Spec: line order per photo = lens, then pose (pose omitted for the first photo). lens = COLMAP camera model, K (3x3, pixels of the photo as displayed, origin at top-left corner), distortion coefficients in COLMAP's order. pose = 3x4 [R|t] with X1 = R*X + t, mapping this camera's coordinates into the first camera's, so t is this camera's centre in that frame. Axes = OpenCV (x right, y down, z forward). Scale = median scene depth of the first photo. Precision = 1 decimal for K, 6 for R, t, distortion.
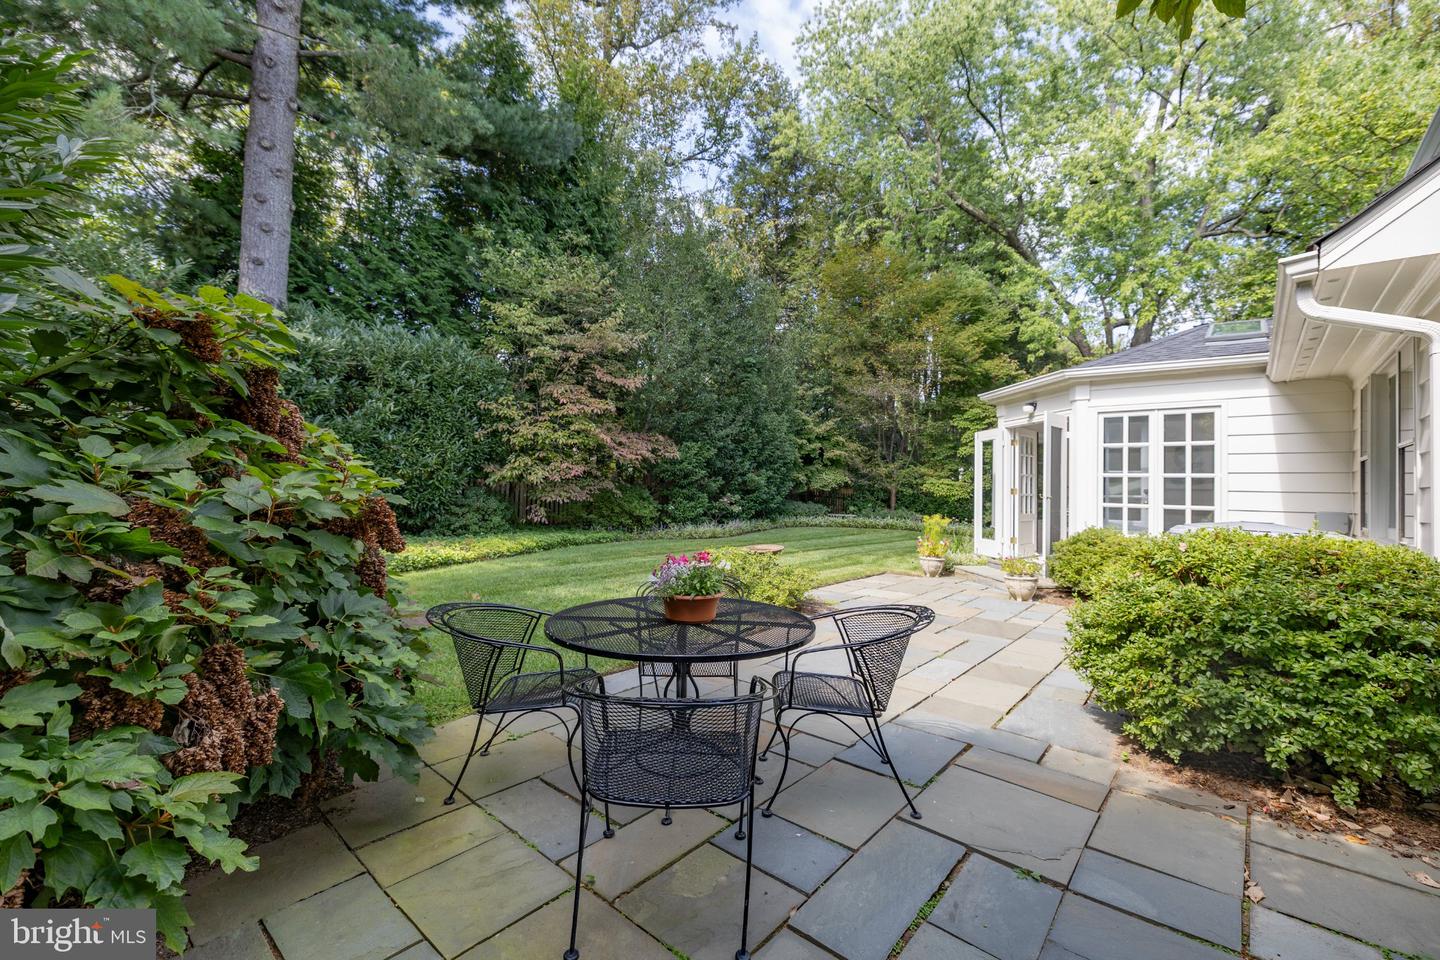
lens RADIAL K [[620.1, 0, 713.0], [0, 620.1, 474.8], [0, 0, 1]] dist [-0.000006, 0.000218]
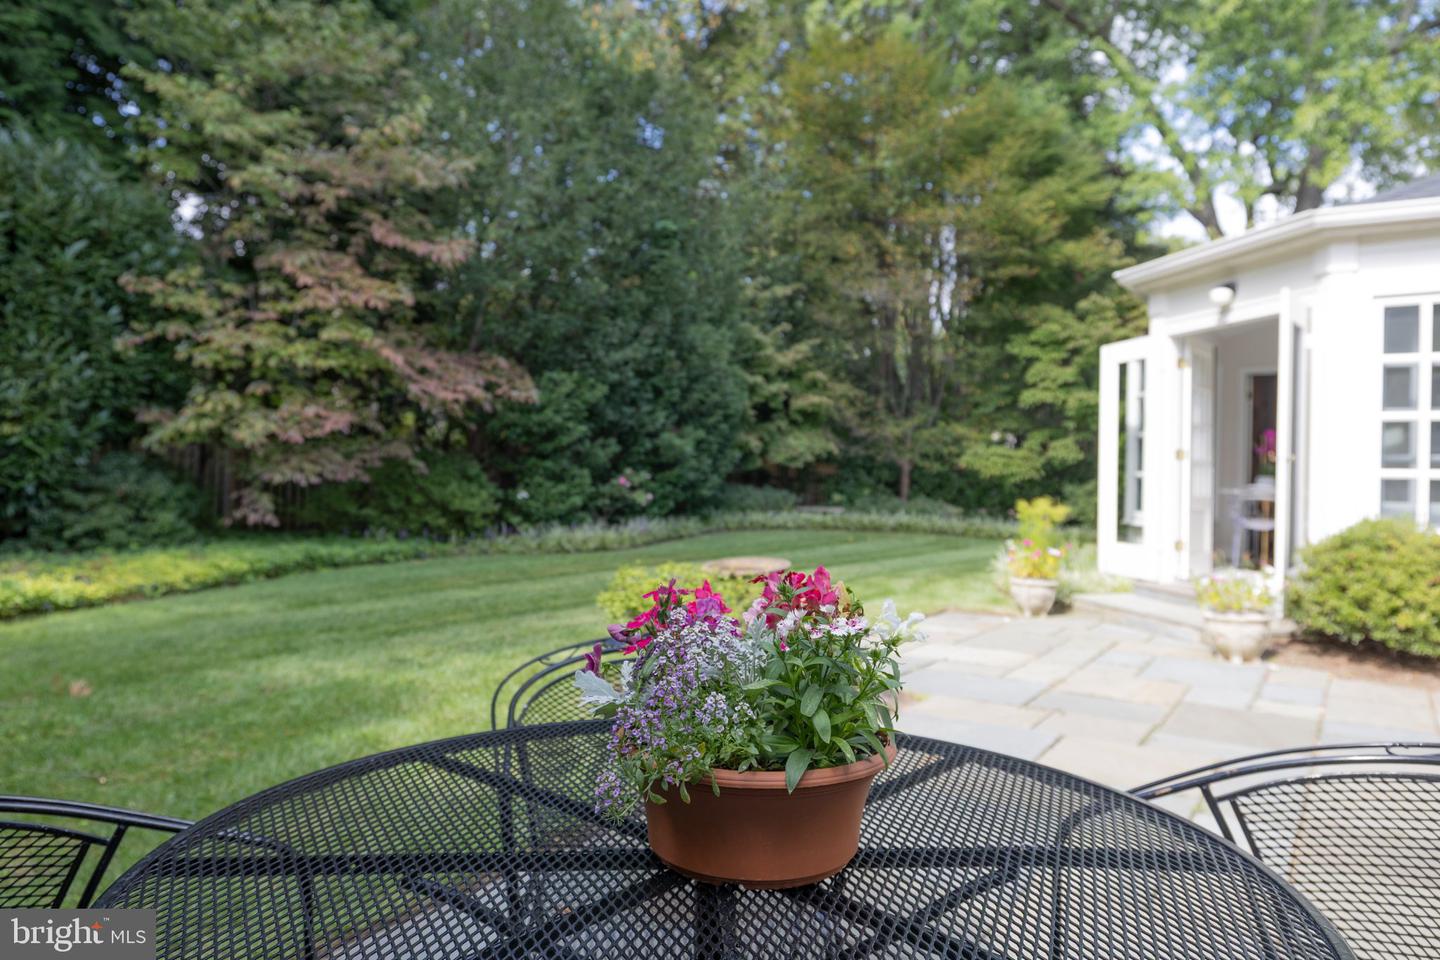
lens RADIAL K [[1022.8, 0, 720.0], [0, 1022.8, 480.0], [0, 0, 1]] dist [0.004335, -0.000612]
pose [[0.990862, -0.003440, 0.134836, -0.019585], [-0.000630, 0.999546, 0.030133, 0.015110], [-0.134878, -0.029942, 0.990410, 0.119145]]
